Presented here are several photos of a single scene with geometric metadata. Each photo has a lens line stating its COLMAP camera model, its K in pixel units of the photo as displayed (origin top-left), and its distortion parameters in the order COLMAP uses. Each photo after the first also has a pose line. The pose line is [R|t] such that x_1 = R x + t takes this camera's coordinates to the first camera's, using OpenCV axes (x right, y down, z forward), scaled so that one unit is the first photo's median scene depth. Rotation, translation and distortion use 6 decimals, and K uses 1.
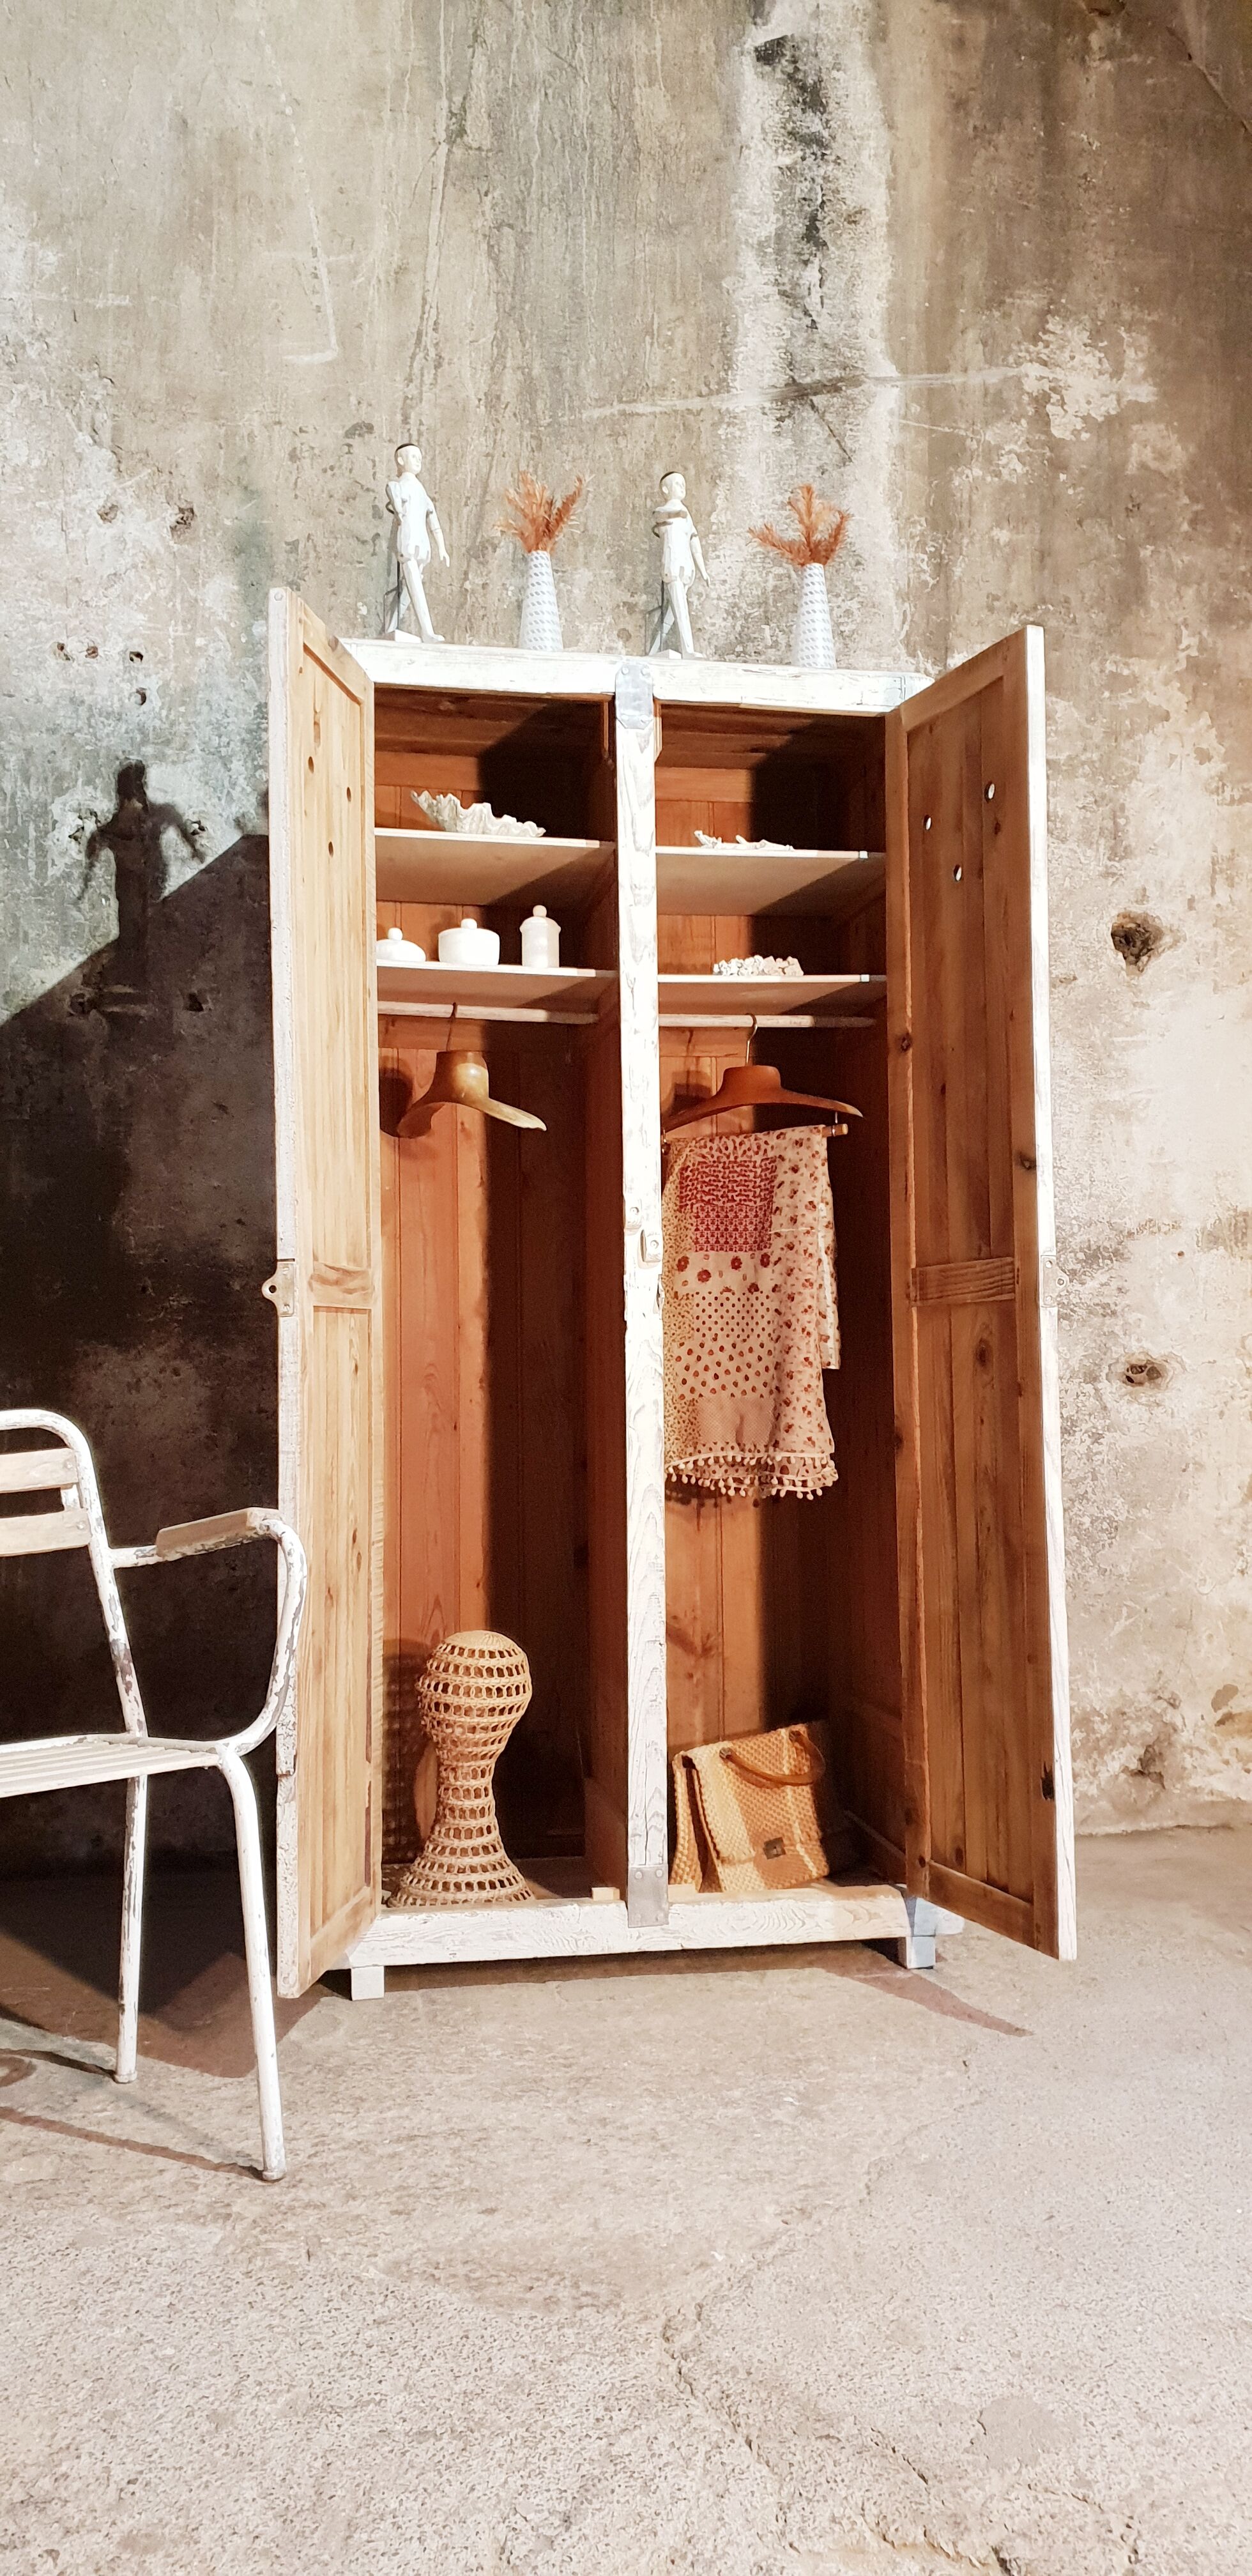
lens RADIAL K [[2004.1, 0, 651.6], [0, 2004.1, 1252.3], [0, 0, 1]] dist [0.005869, 0.017945]
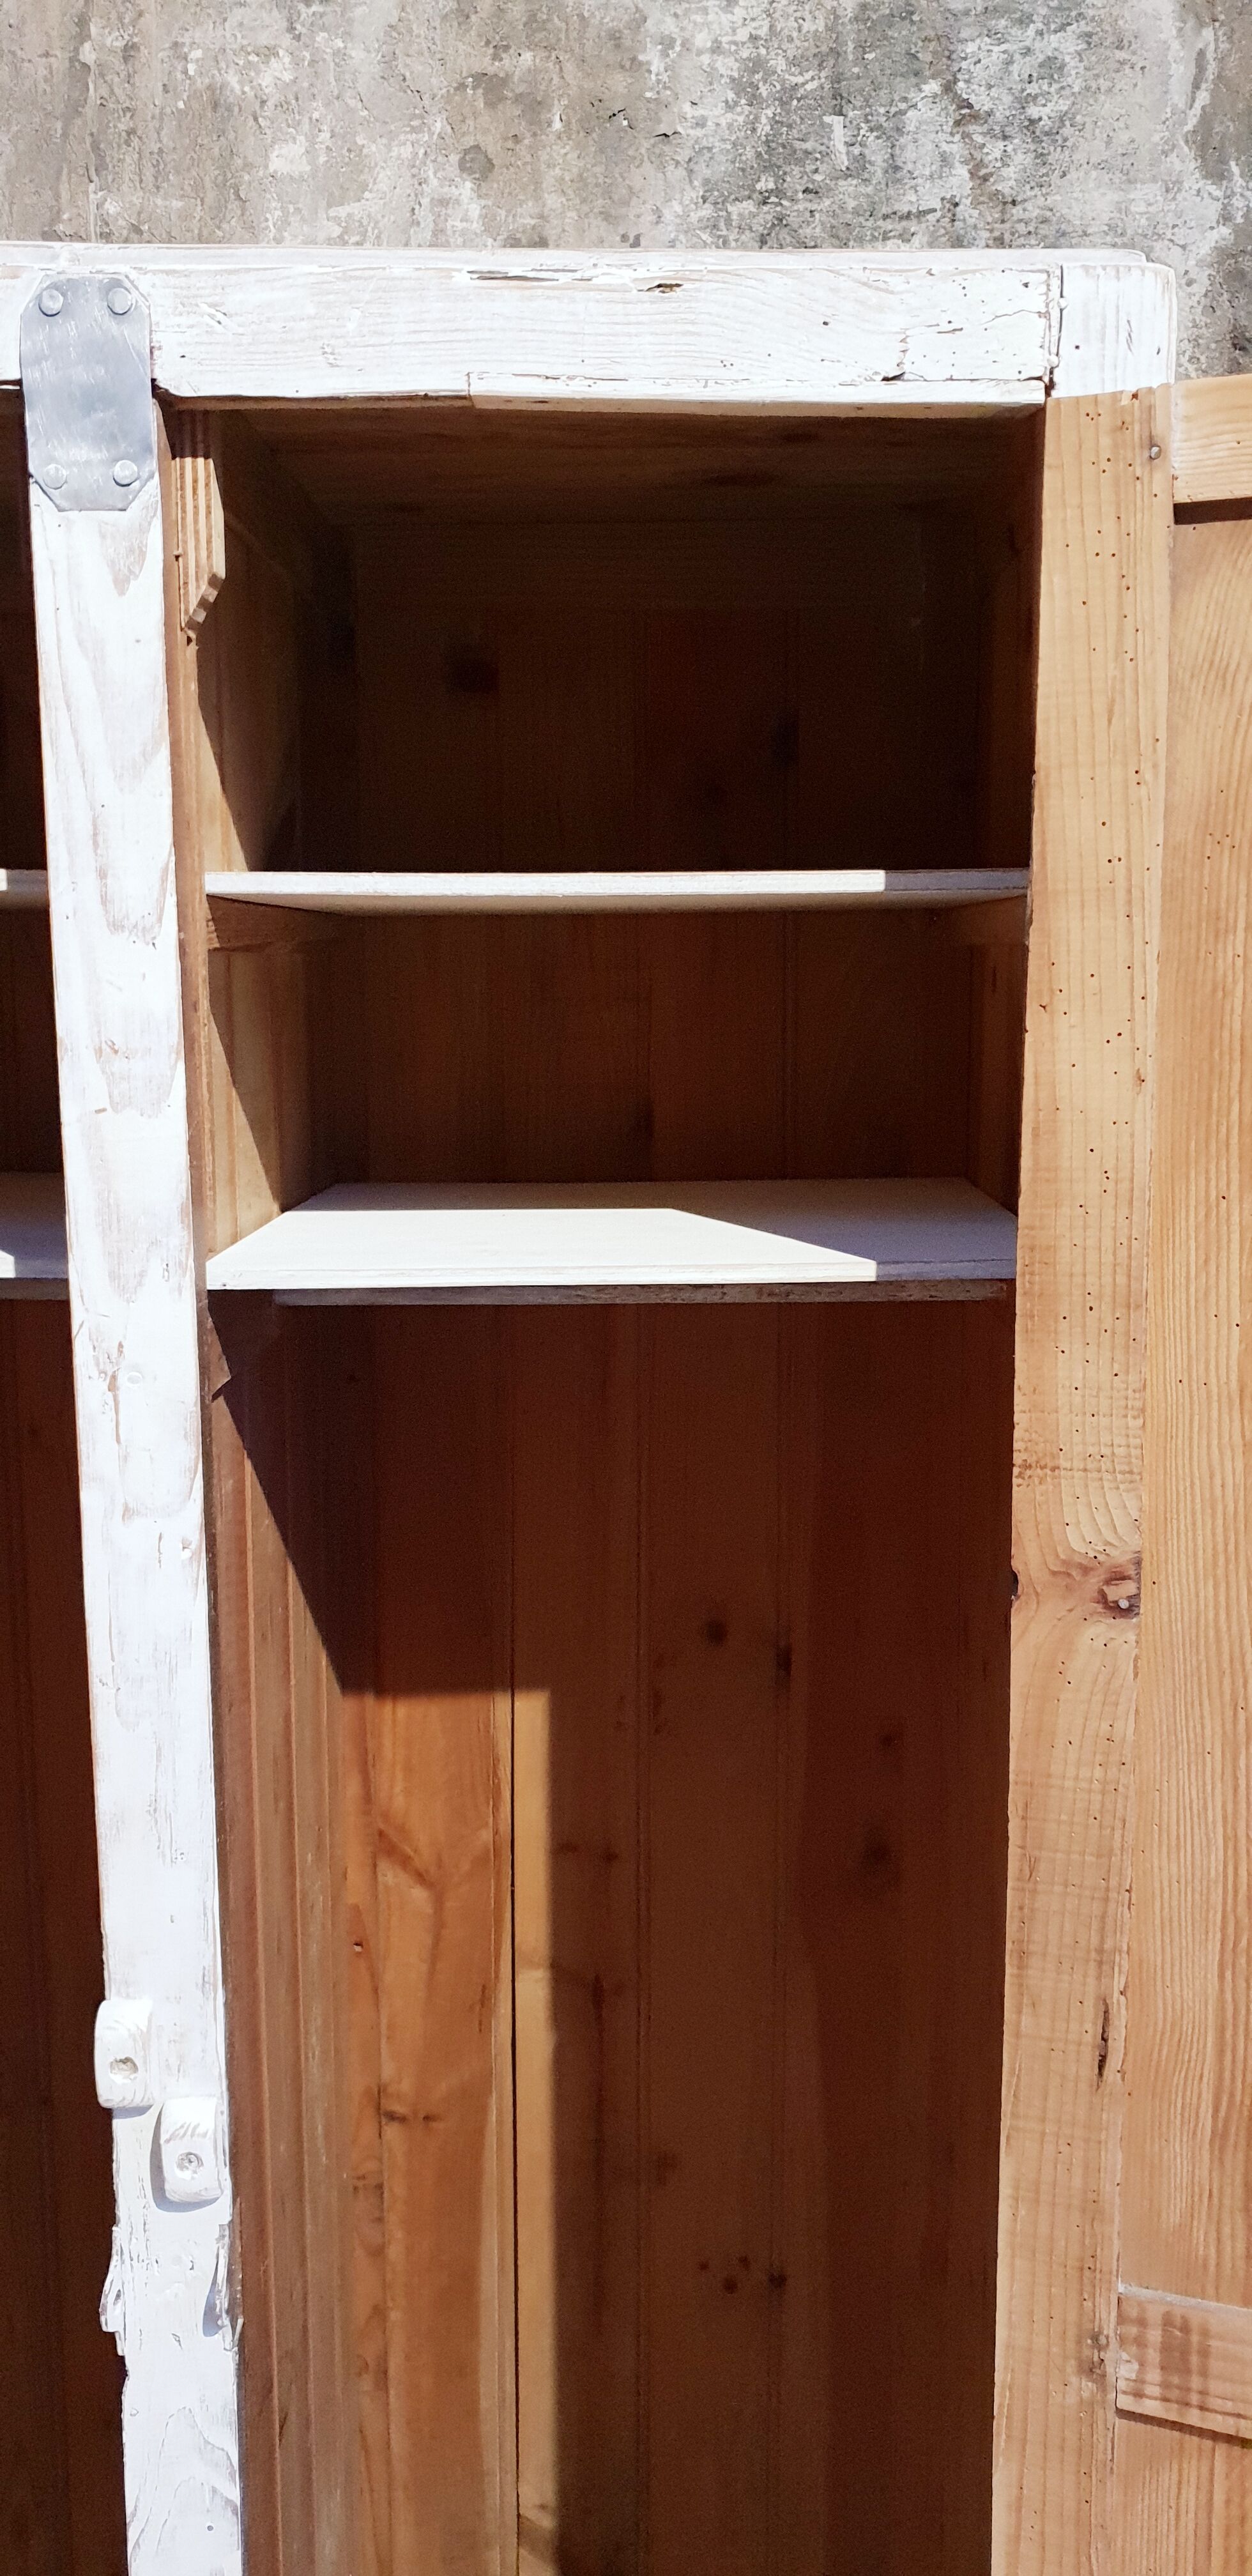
lens RADIAL K [[2004.1, 0, 677.2], [0, 2004.1, 1256.8], [0, 0, 1]] dist [0.005869, 0.017945]
pose [[0.983151, 0.036157, -0.179186, 0.110259], [-0.000538, 0.980811, 0.194961, -0.175907], [0.182797, -0.191579, 0.964304, 0.590971]]
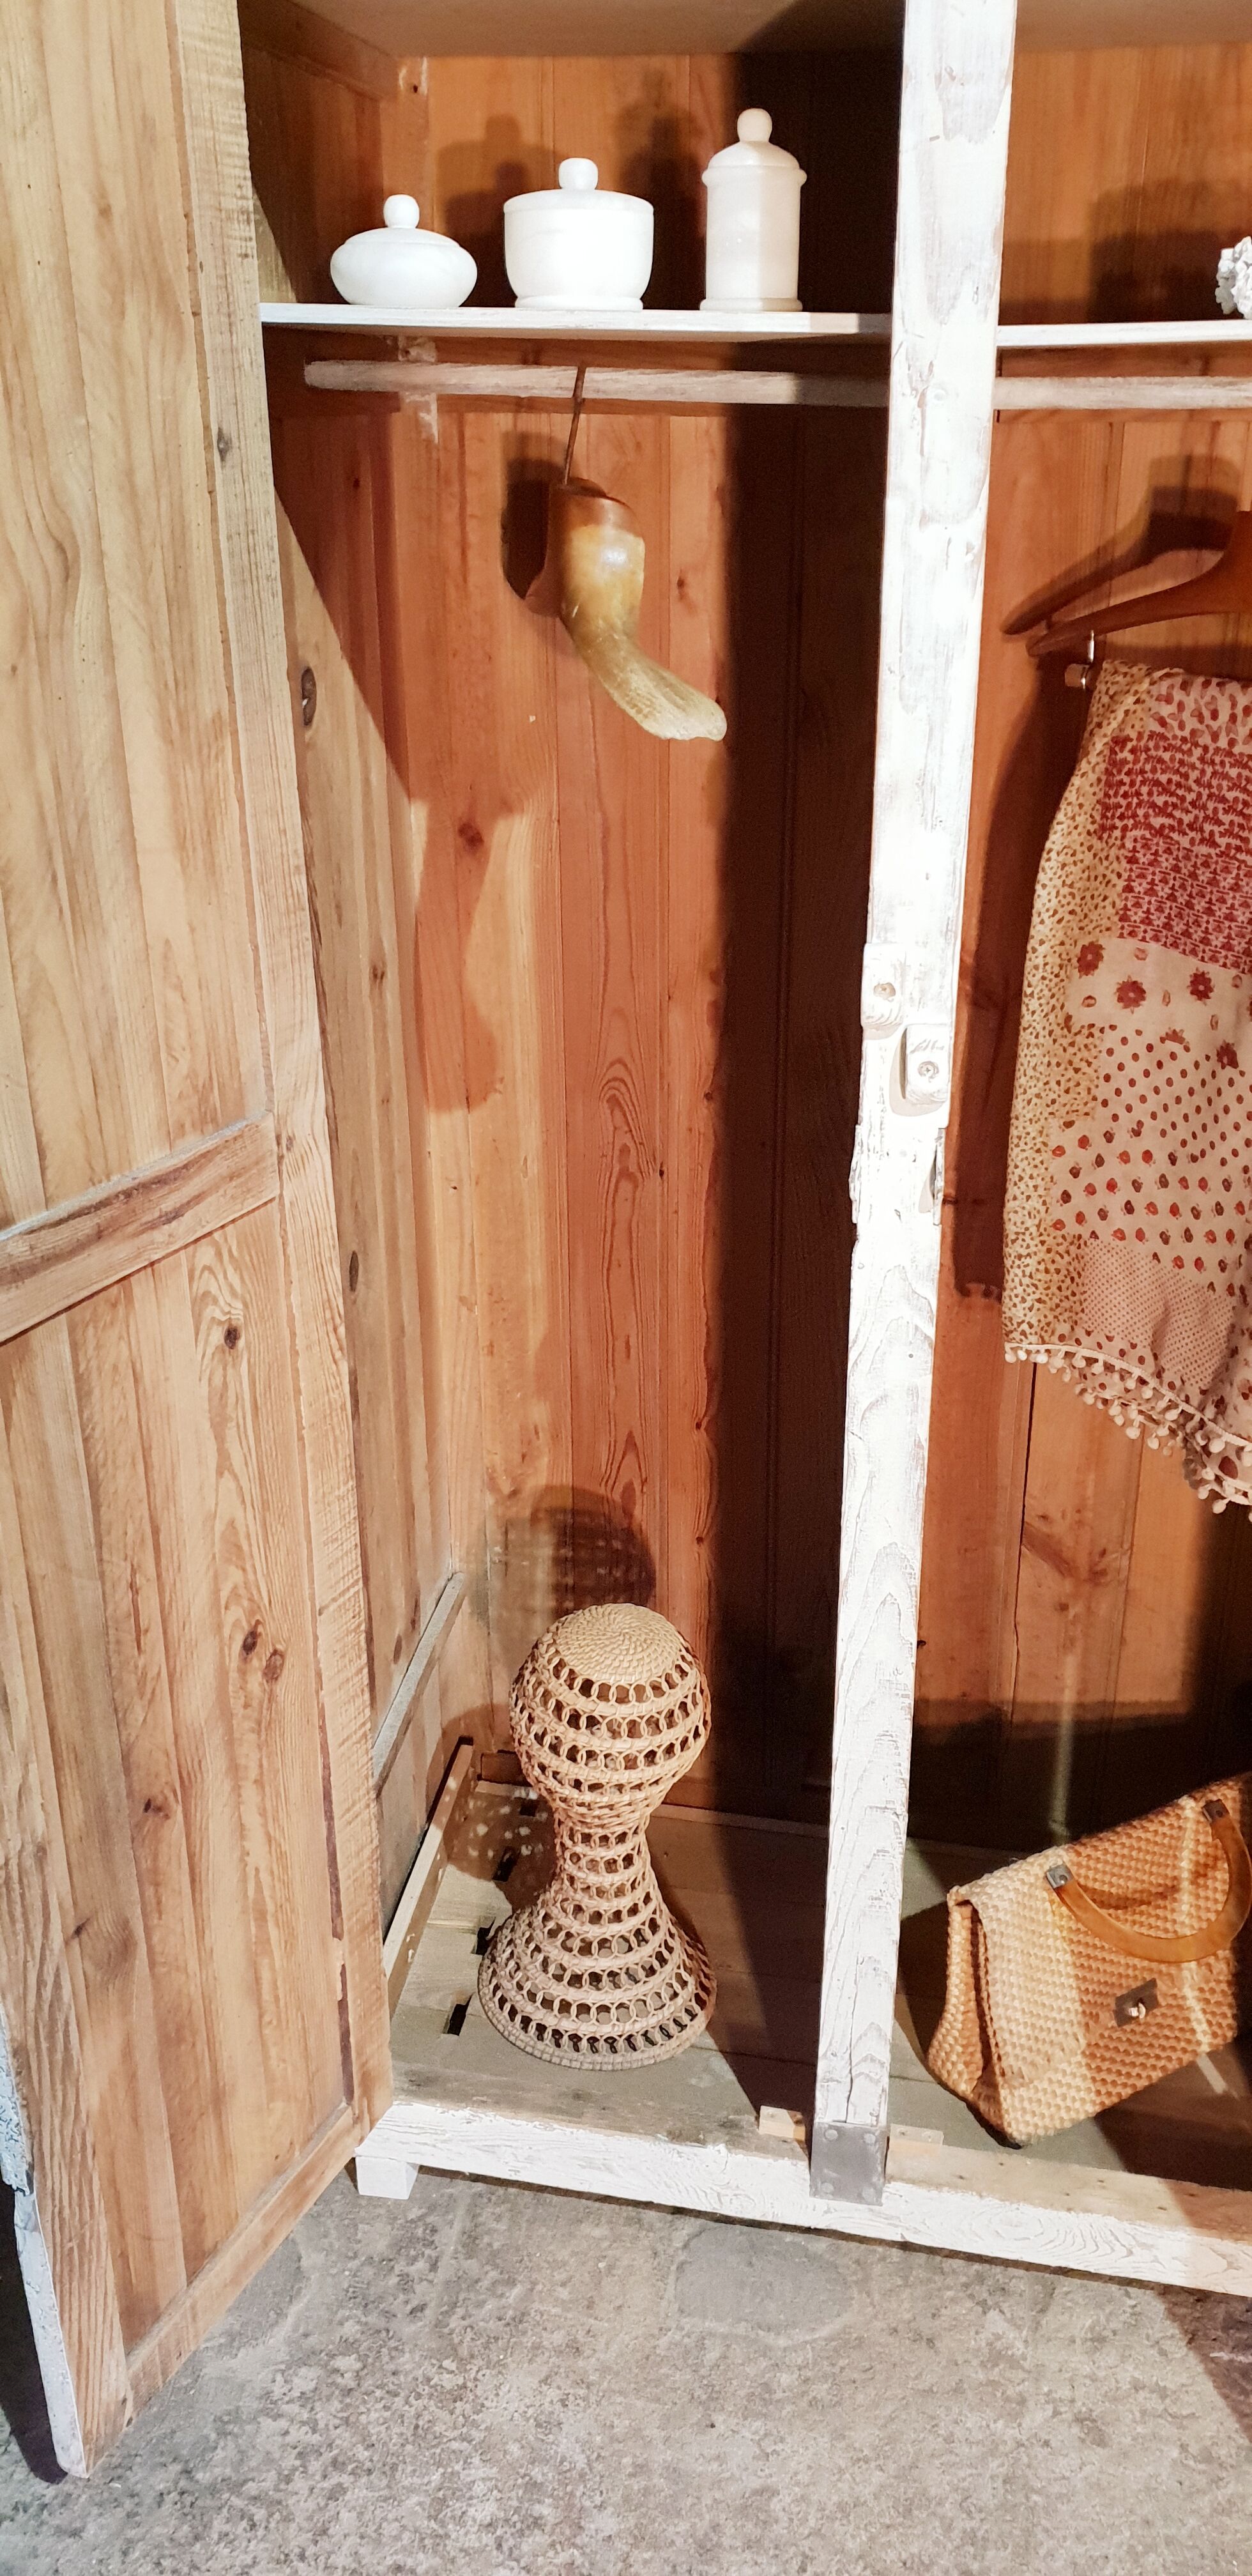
lens RADIAL K [[2004.1, 0, 643.1], [0, 2004.1, 1261.9], [0, 0, 1]] dist [0.005869, 0.017945]
pose [[0.939781, 0.144243, -0.309847, 0.066983], [0.009865, 0.894752, 0.446454, -0.128884], [0.341635, -0.422626, 0.839448, 0.494683]]
